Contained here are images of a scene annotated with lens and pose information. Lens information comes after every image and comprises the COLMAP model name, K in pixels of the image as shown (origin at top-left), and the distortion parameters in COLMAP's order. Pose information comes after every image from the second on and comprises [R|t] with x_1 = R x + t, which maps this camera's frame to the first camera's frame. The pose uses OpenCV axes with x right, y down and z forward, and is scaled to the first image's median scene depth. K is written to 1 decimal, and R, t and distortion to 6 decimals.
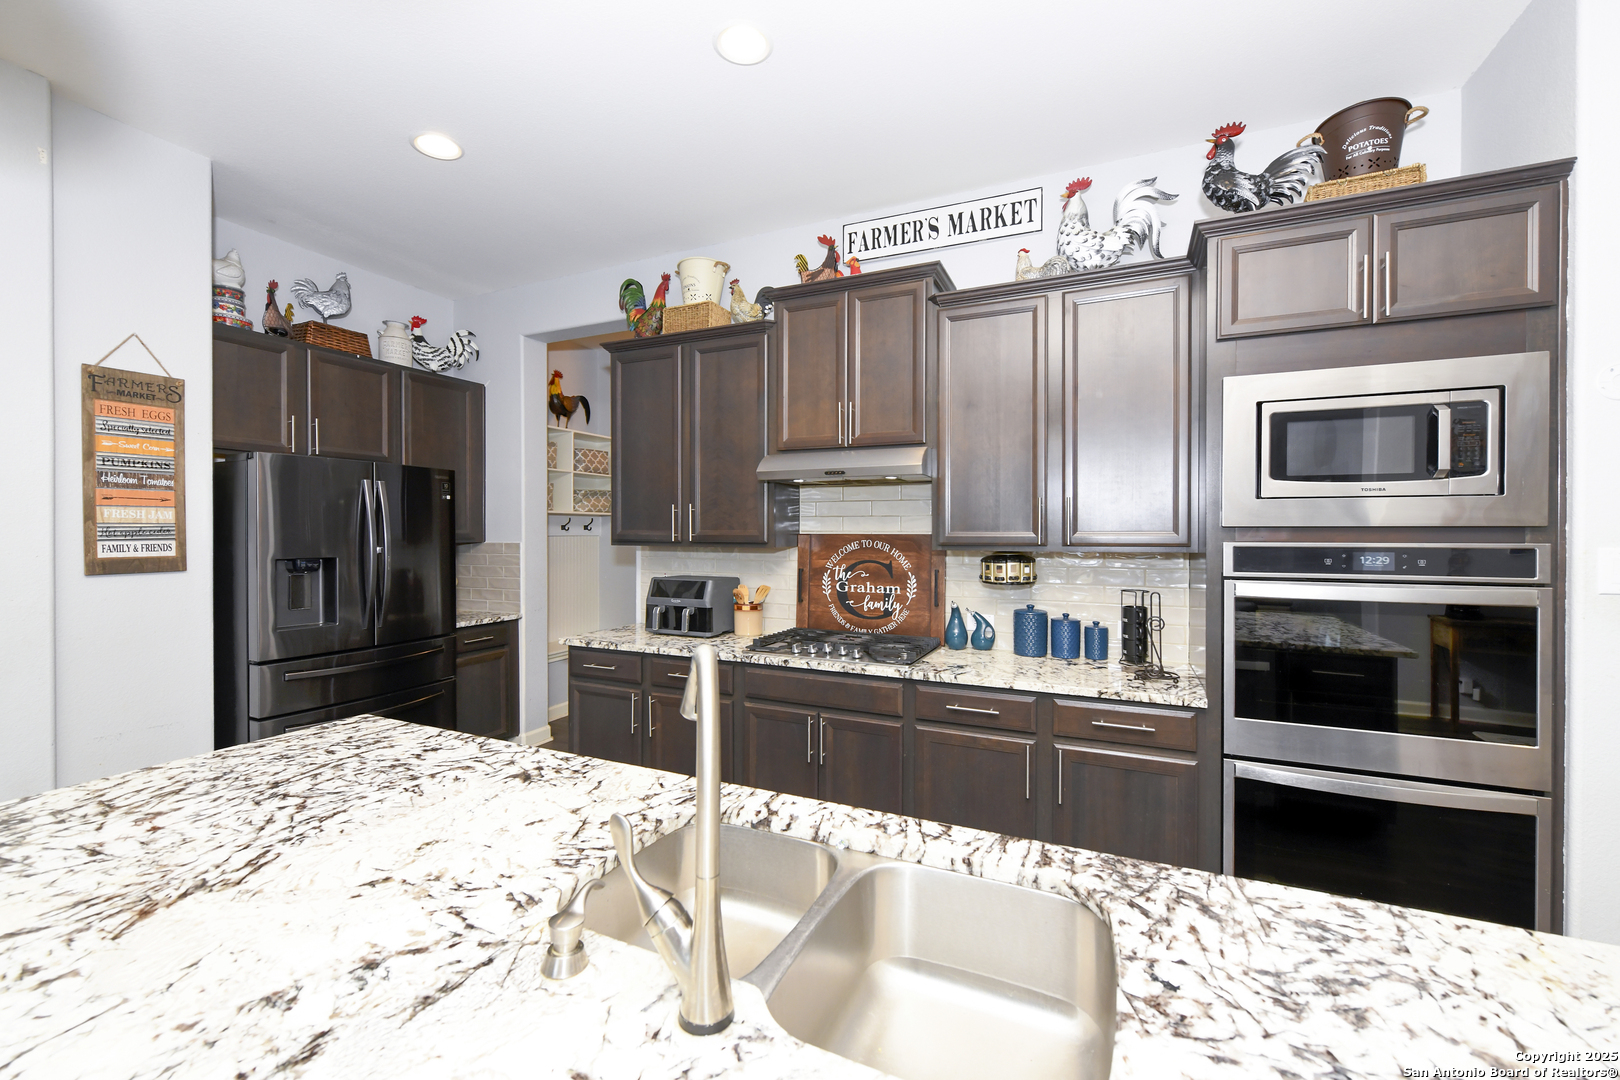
lens RADIAL K [[616.6, 0, 857.1], [0, 616.6, 536.3], [0, 0, 1]] dist [-0.001687, -0.000732]
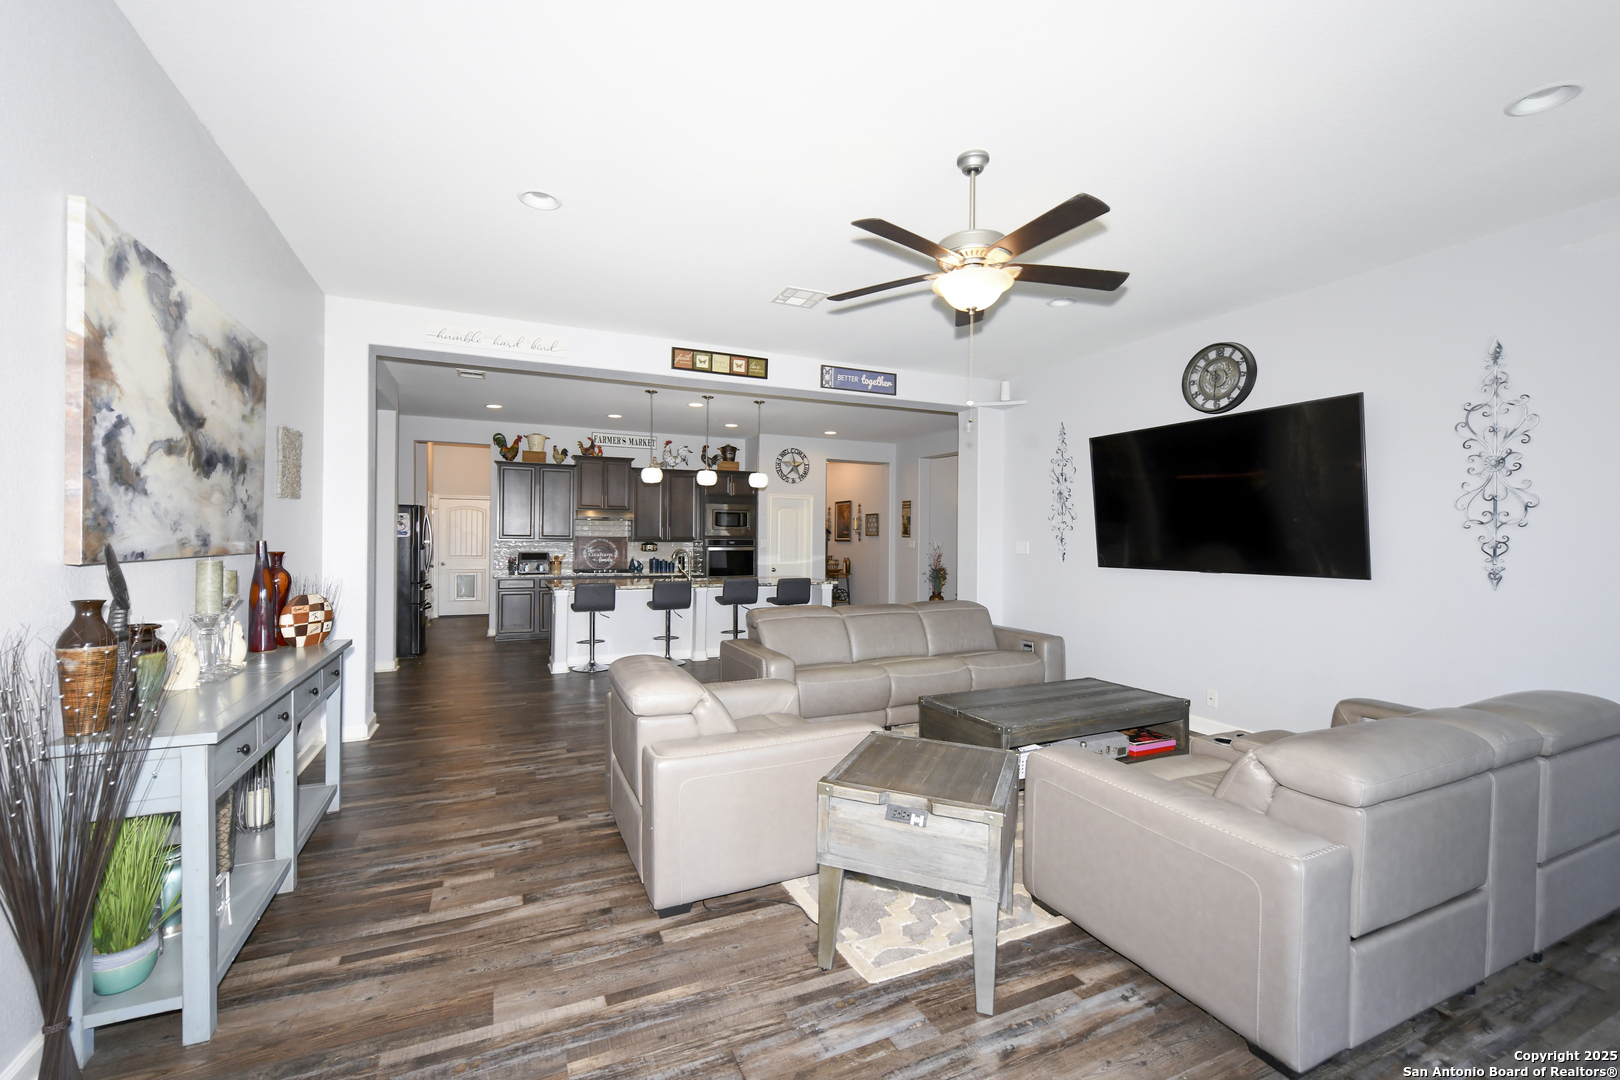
lens RADIAL K [[683.1, 0, 787.6], [0, 683.1, 523.0], [0, 0, 1]] dist [0.002829, 0.000651]
pose [[0.694233, 0.021096, 0.719441, -1.866482], [-0.001389, 0.999608, -0.027971, 0.022471], [-0.719749, 0.018419, 0.693990, -2.096459]]
